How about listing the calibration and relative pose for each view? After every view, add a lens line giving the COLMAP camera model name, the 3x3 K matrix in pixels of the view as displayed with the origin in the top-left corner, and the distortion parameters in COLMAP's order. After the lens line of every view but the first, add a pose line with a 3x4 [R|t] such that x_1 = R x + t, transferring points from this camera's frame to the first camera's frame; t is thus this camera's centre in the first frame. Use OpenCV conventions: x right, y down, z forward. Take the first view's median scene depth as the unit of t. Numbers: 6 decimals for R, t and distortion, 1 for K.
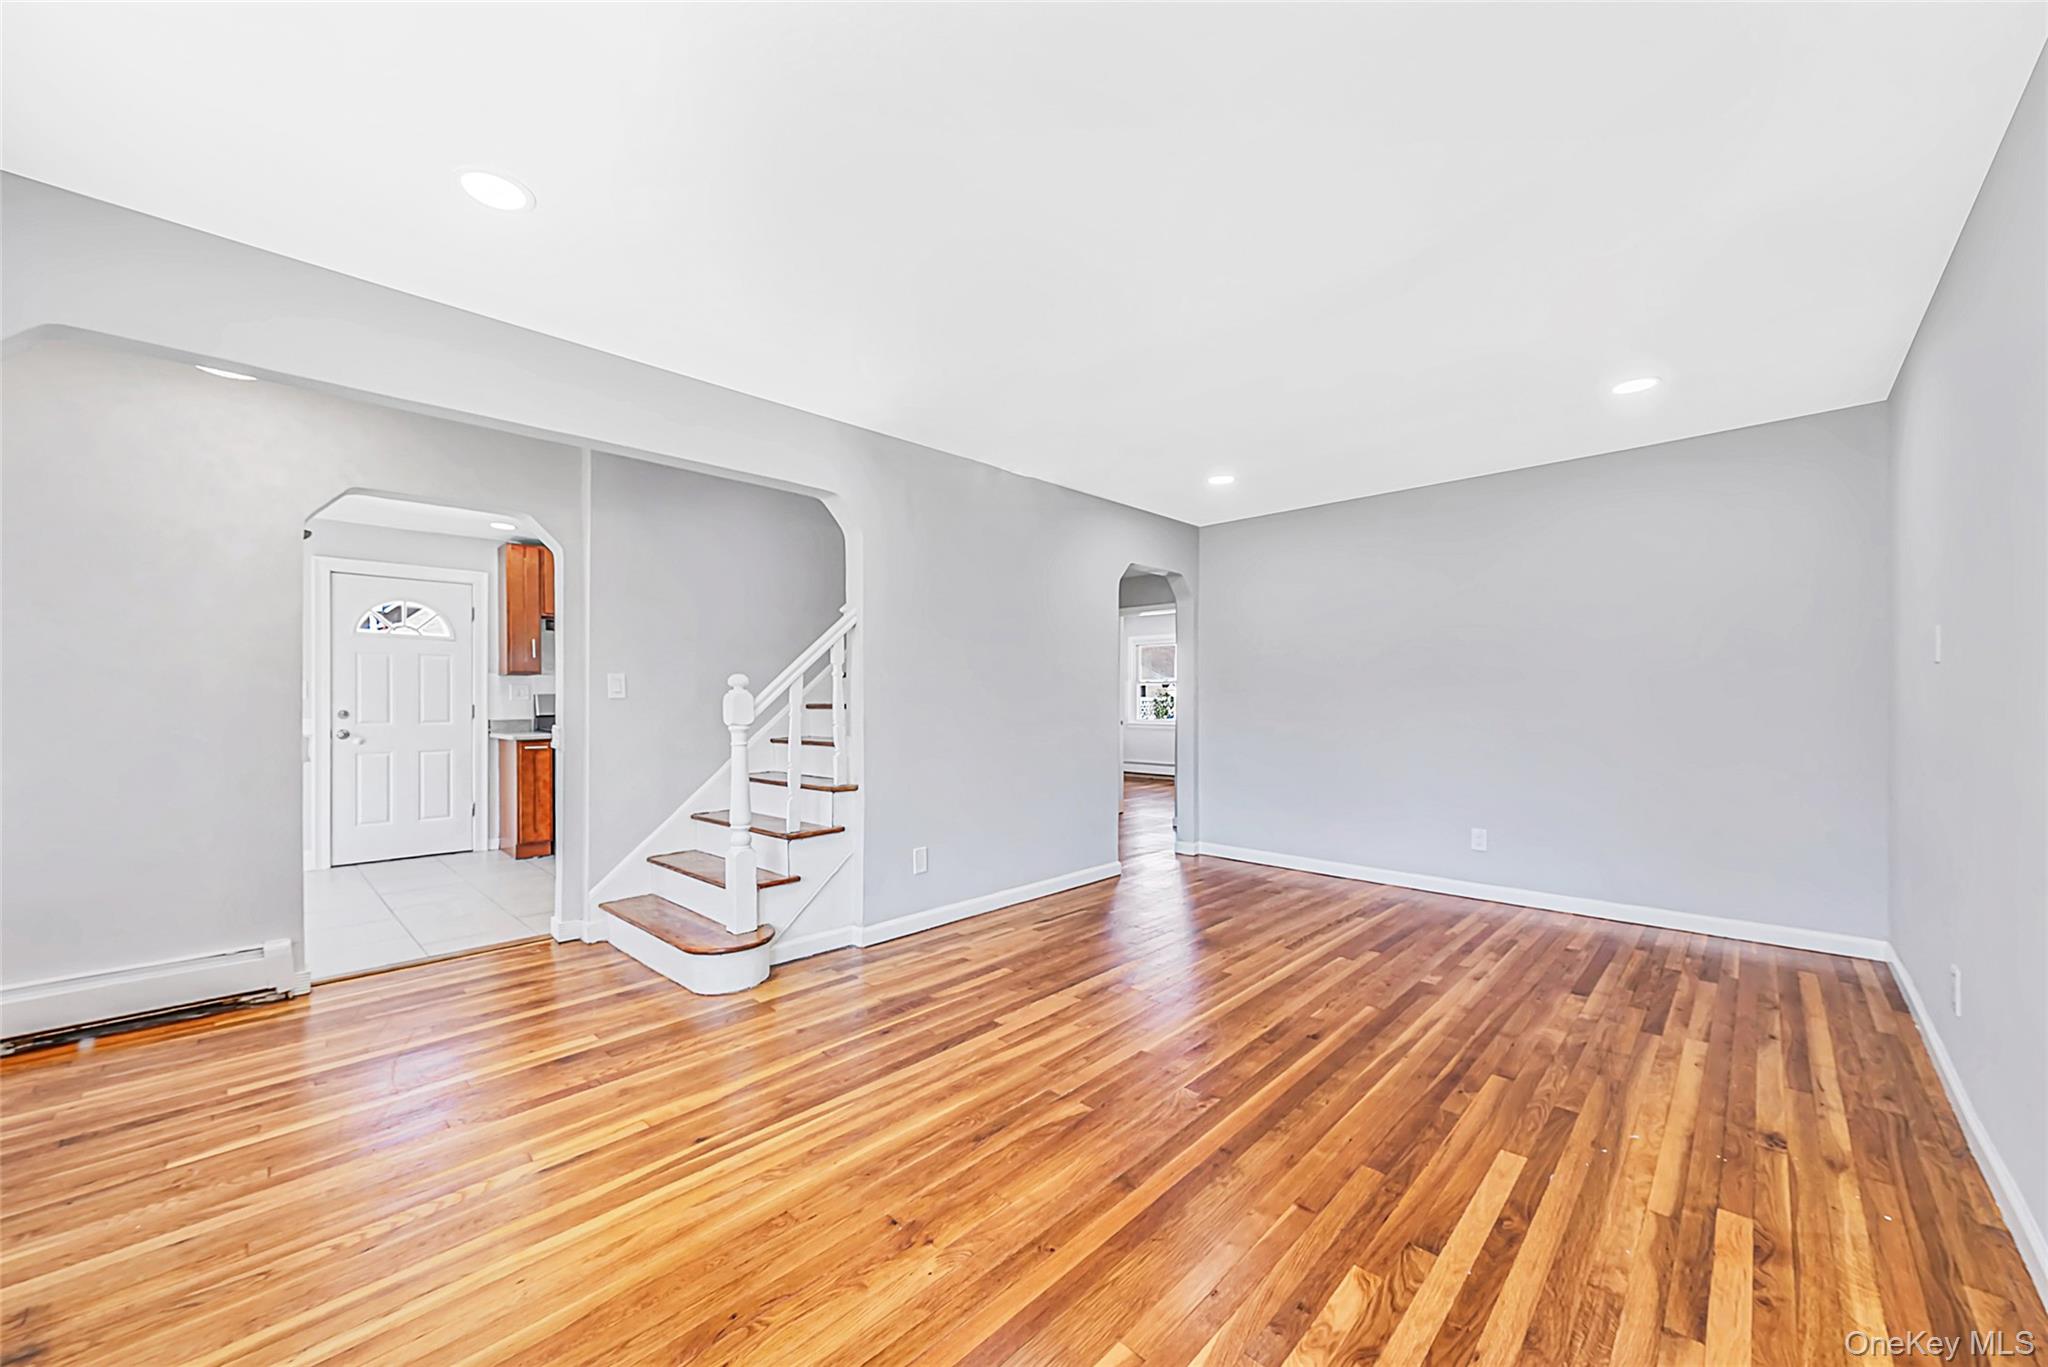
lens RADIAL K [[758.6, 0, 1002.1], [0, 758.6, 705.9], [0, 0, 1]] dist [-0.001486, 0.000015]
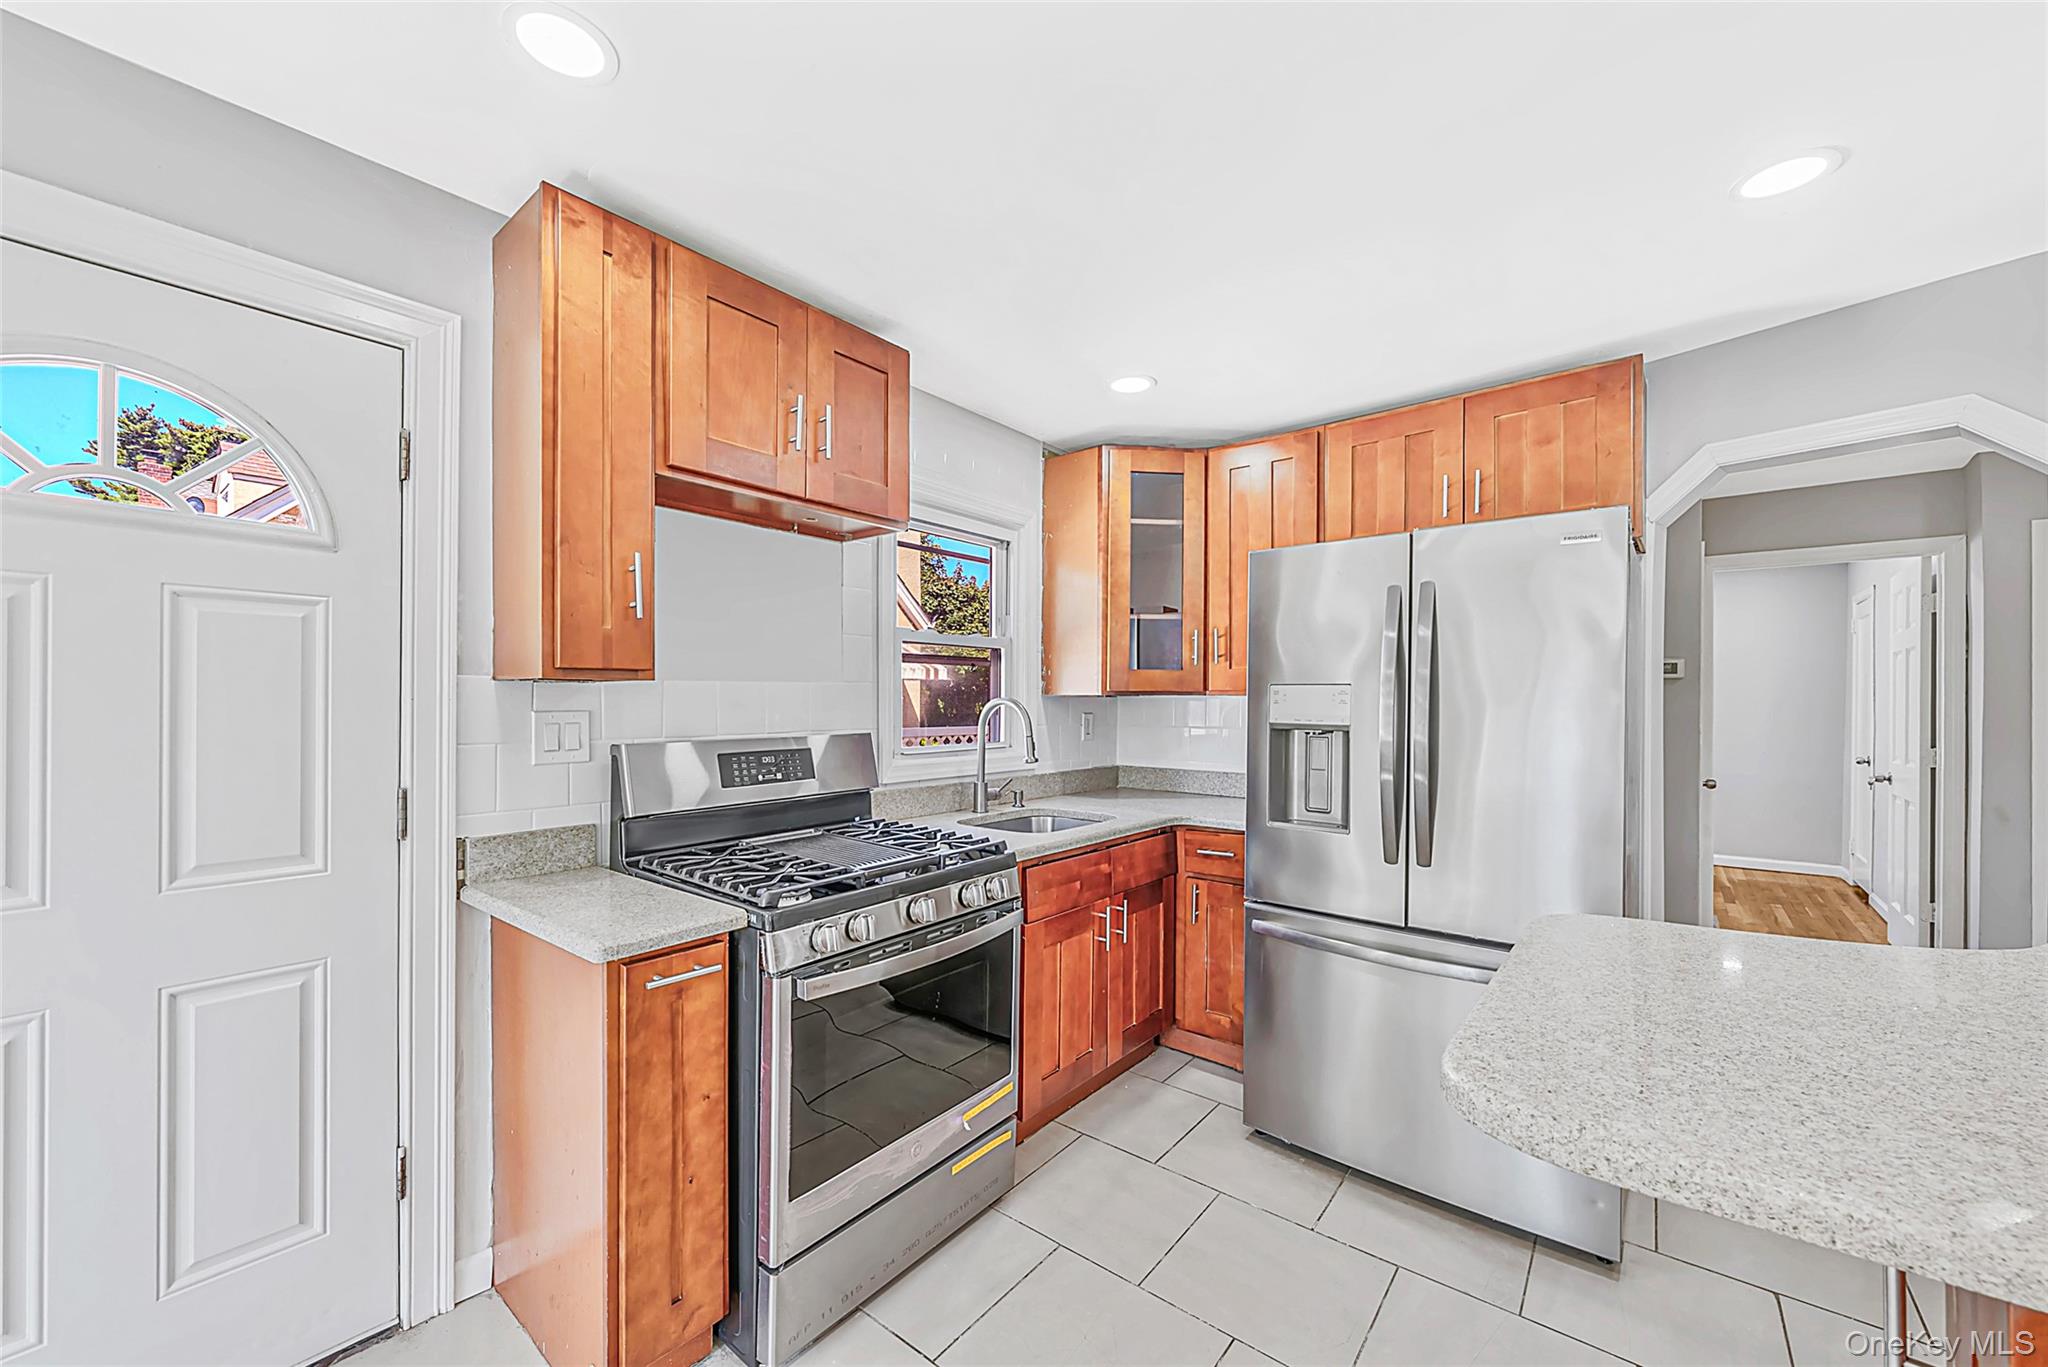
lens RADIAL K [[793.9, 0, 1009.5], [0, 793.9, 700.5], [0, 0, 1]] dist [-0.001869, -0.000212]
pose [[0.995471, 0.003782, 0.094988, -1.108384], [-0.002847, 0.999946, -0.009975, -0.069031], [-0.095020, 0.009660, 0.995428, 1.518306]]
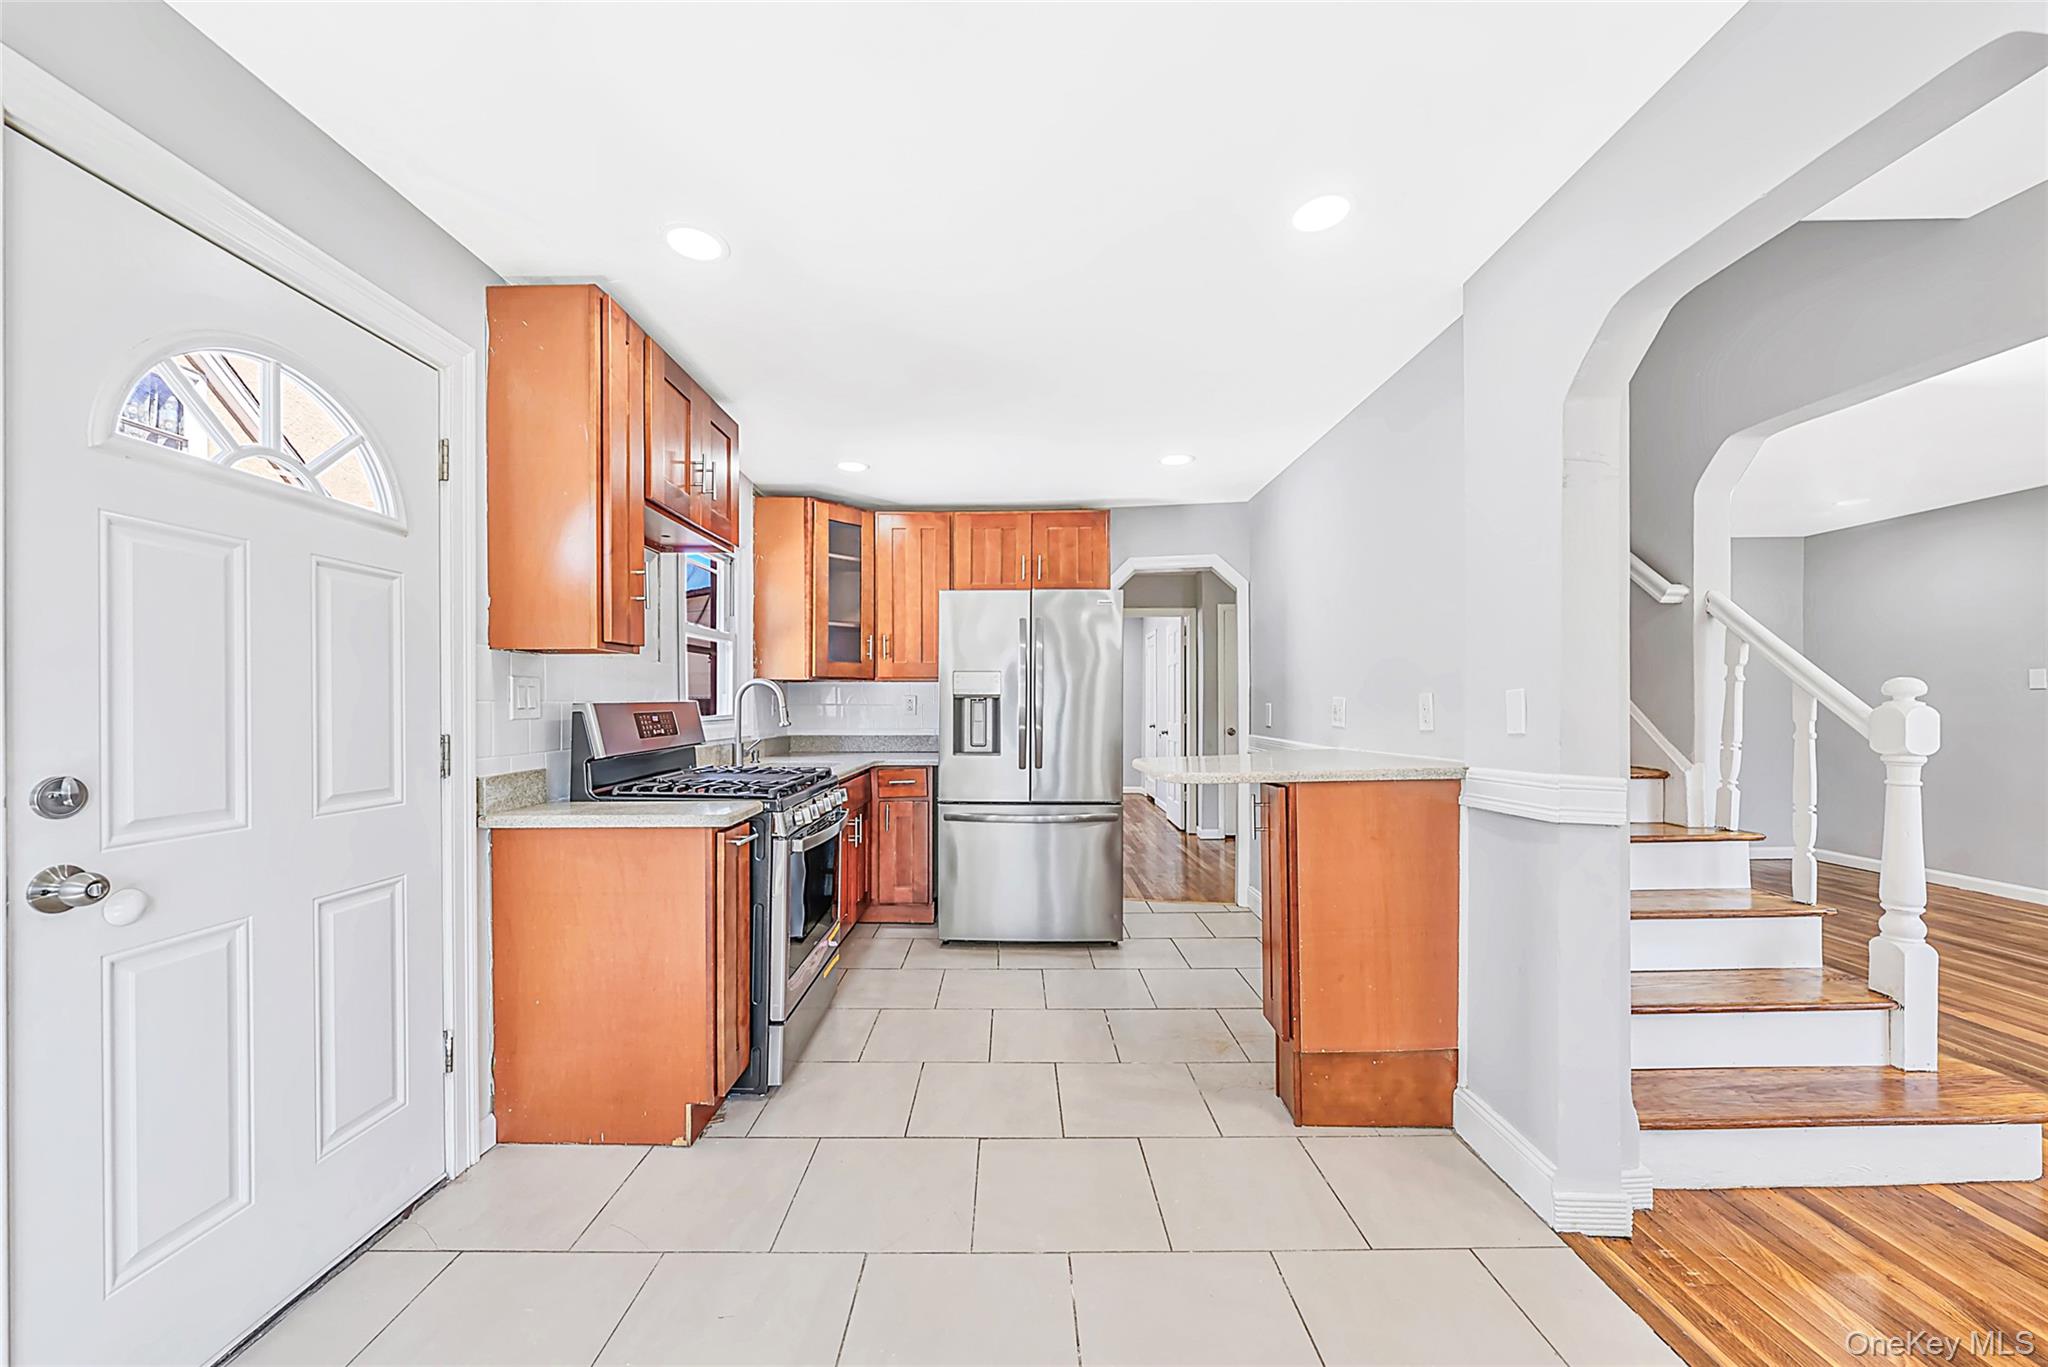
lens RADIAL K [[746.7, 0, 1020.4], [0, 746.7, 701.9], [0, 0, 1]] dist [-0.000187, -0.000054]
pose [[0.708763, -0.000165, 0.705446, -1.628814], [0.008387, 0.999931, -0.008192, -0.026730], [-0.705396, 0.011723, 0.708716, 1.297444]]
